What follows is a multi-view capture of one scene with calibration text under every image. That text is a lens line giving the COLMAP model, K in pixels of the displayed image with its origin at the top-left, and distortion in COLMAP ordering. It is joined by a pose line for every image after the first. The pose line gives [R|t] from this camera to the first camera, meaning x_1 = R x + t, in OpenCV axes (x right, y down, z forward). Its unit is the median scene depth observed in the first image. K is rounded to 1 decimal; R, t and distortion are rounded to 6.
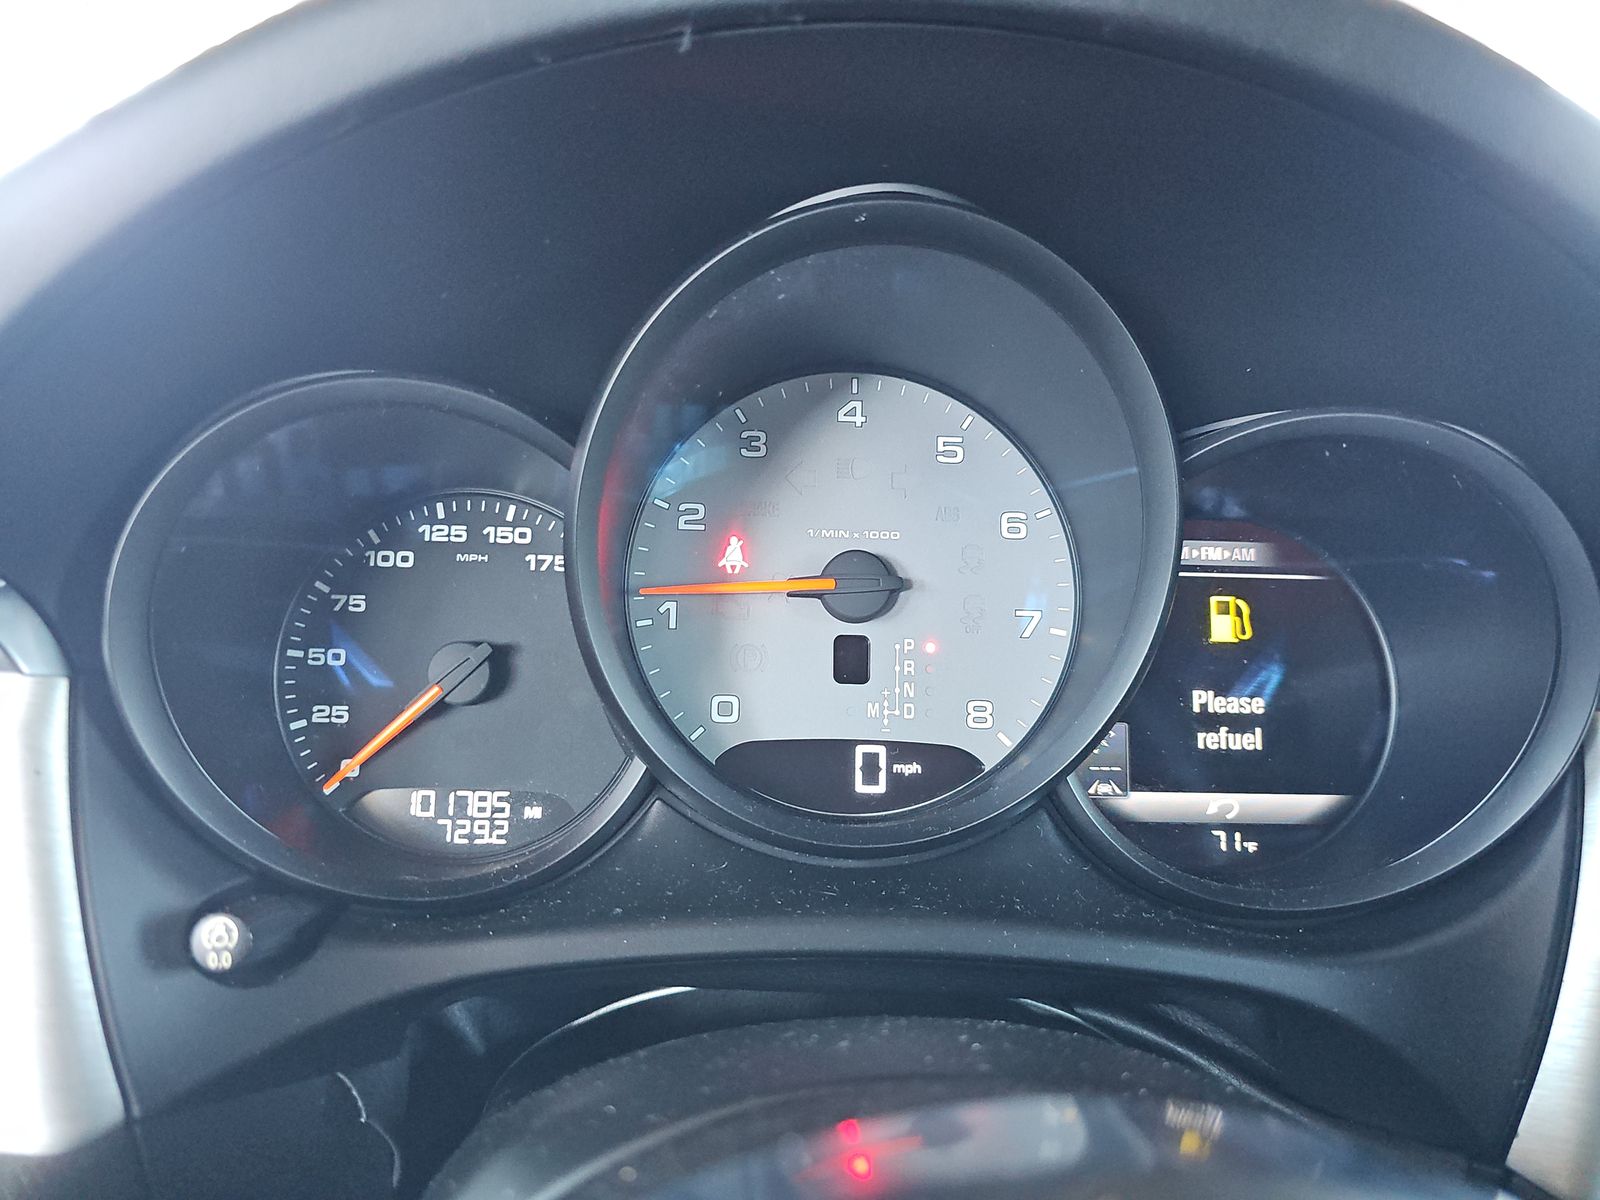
lens RADIAL K [[1074.5, 0, 791.7], [0, 1074.5, 605.5], [0, 0, 1]] dist [0.027643, -0.035285]
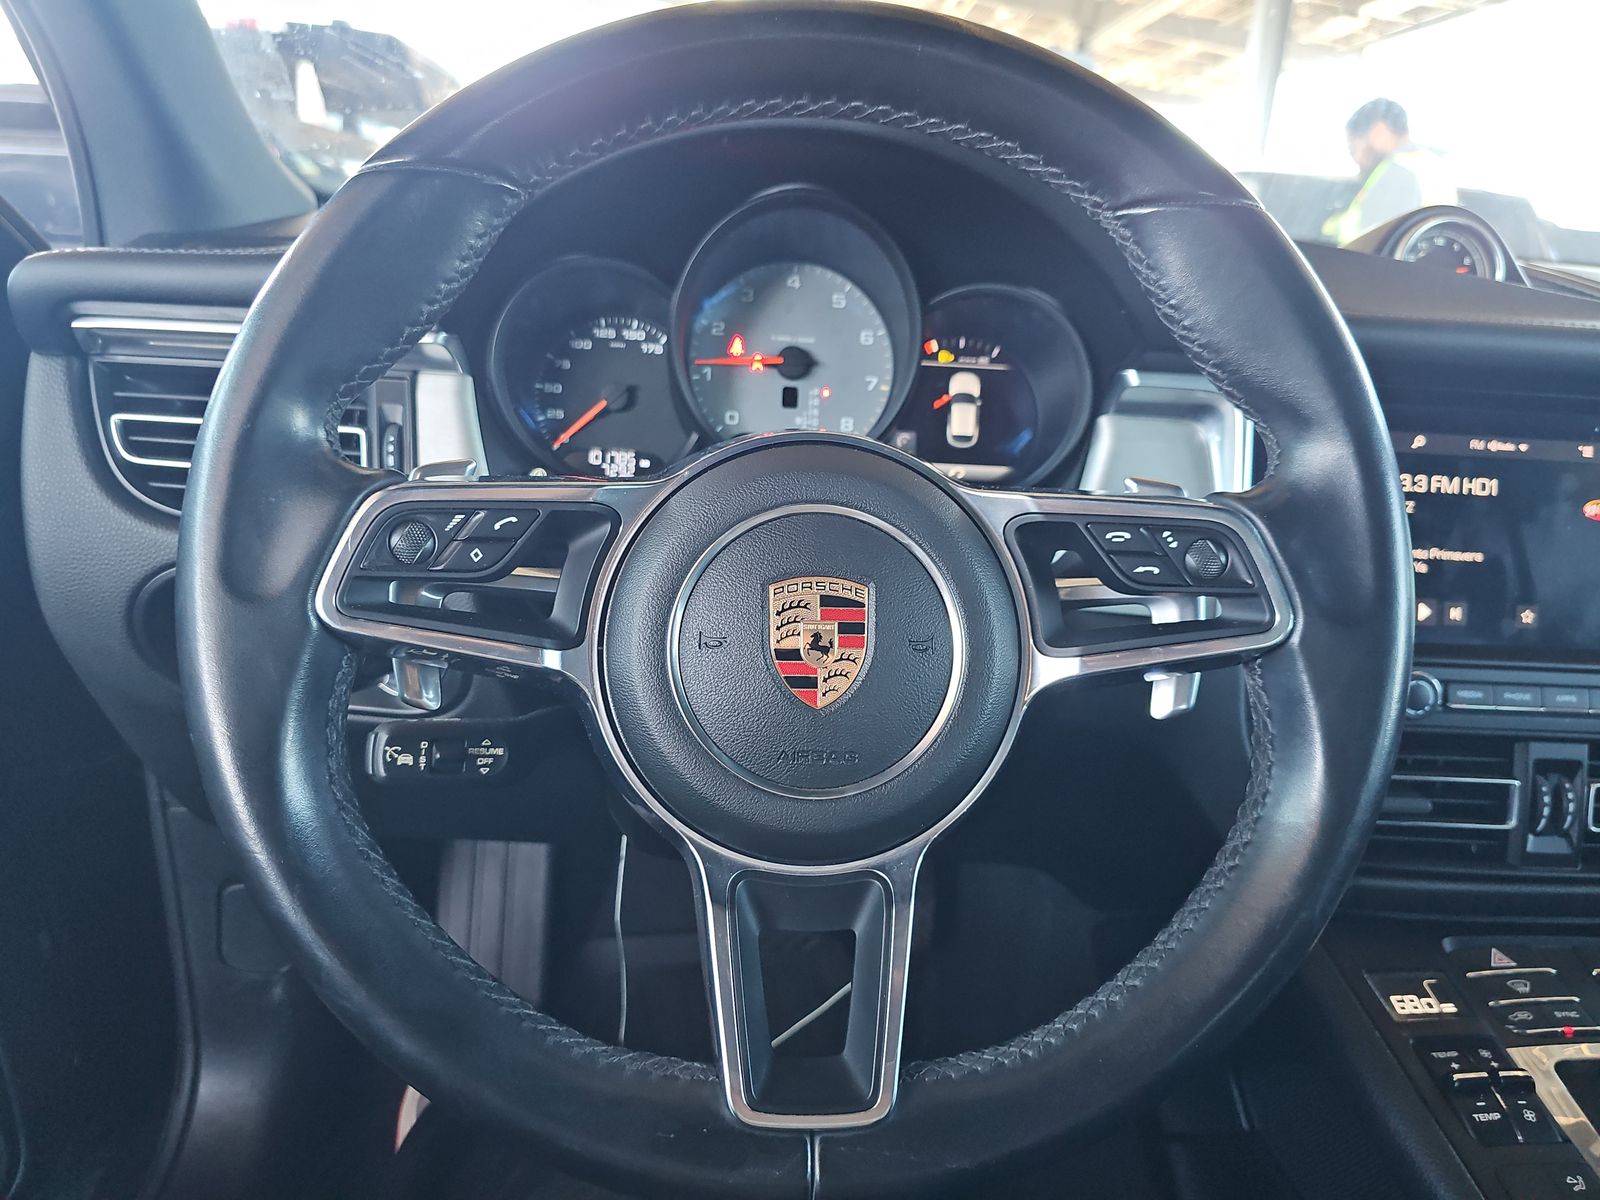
lens RADIAL K [[1074.5, 0, 807.7], [0, 1074.5, 641.5], [0, 0, 1]] dist [0.027643, -0.035285]
pose [[0.999584, 0.028678, 0.003089, 0.099329], [-0.028843, 0.992888, 0.115502, 0.290635], [0.000245, -0.115543, 0.993302, -1.244250]]
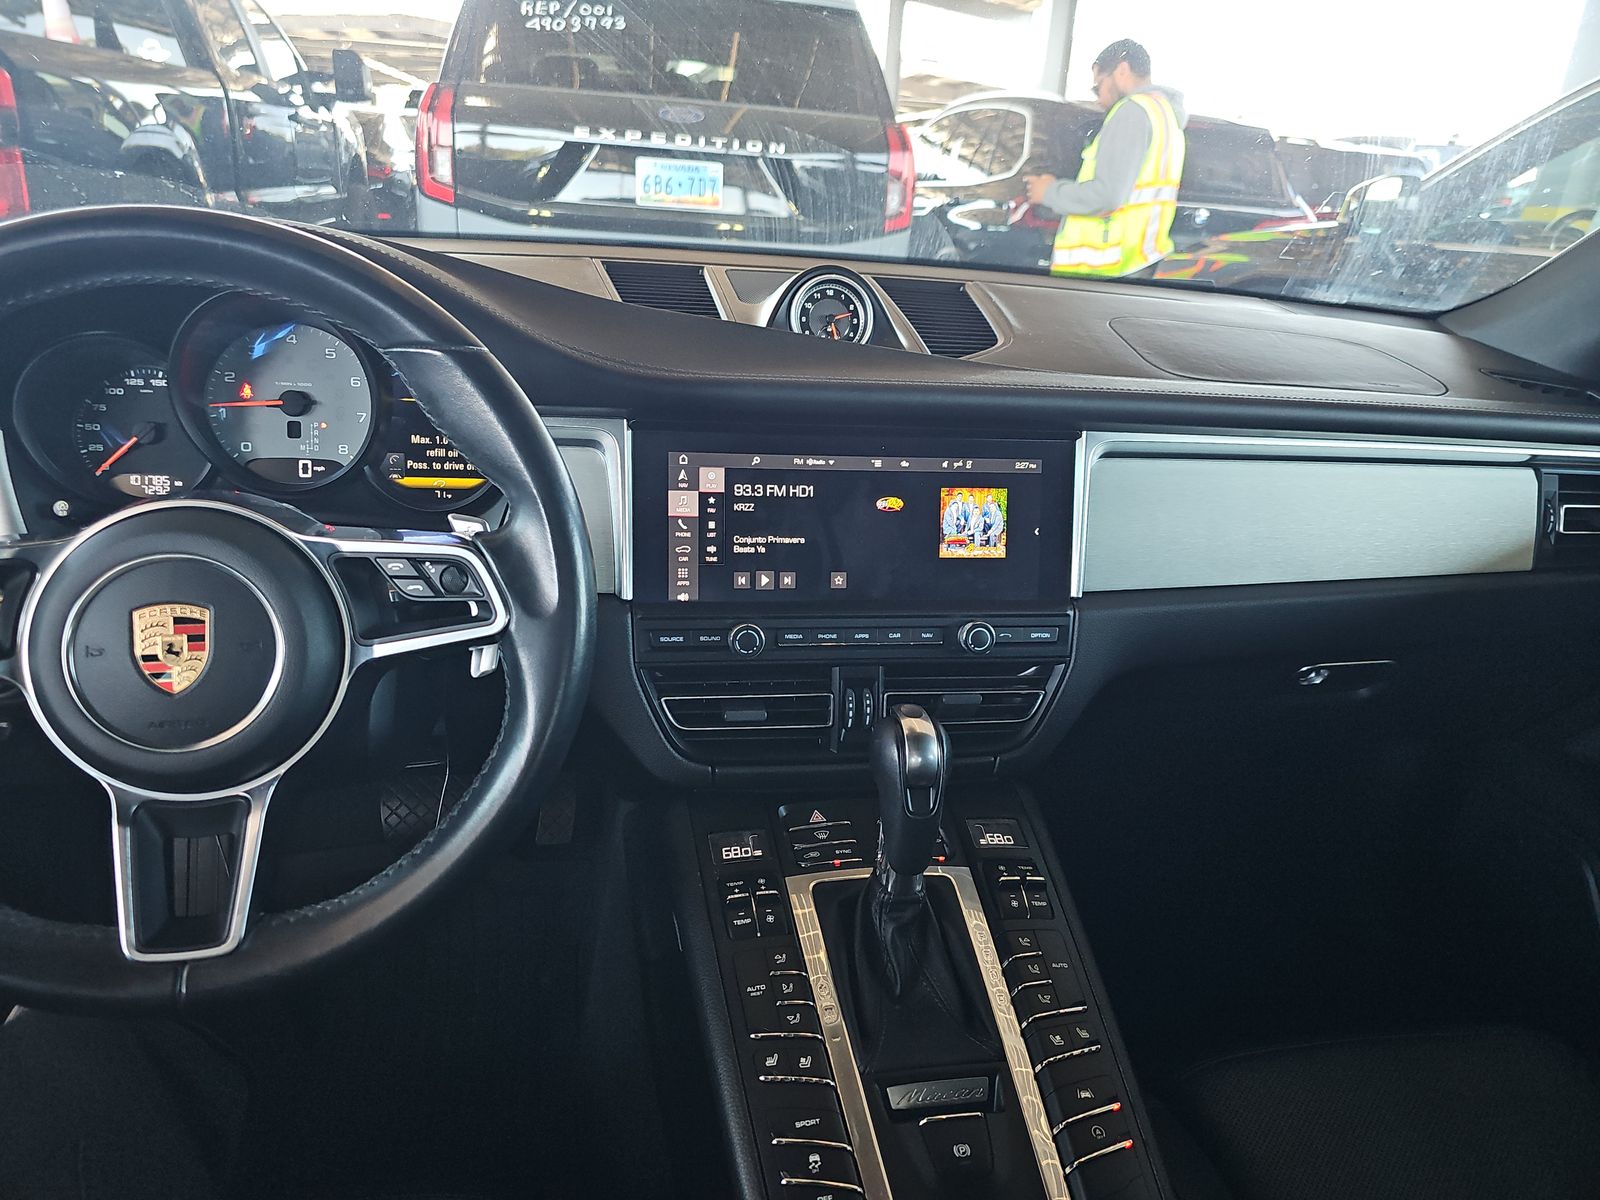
lens RADIAL K [[1074.5, 0, 845.8], [0, 1074.5, 608.7], [0, 0, 1]] dist [0.027643, -0.035285]
pose [[0.988389, -0.016684, 0.151025, 1.052741], [-0.009610, 0.985099, 0.171718, 0.012474], [-0.151639, -0.171175, 0.973501, -2.071135]]
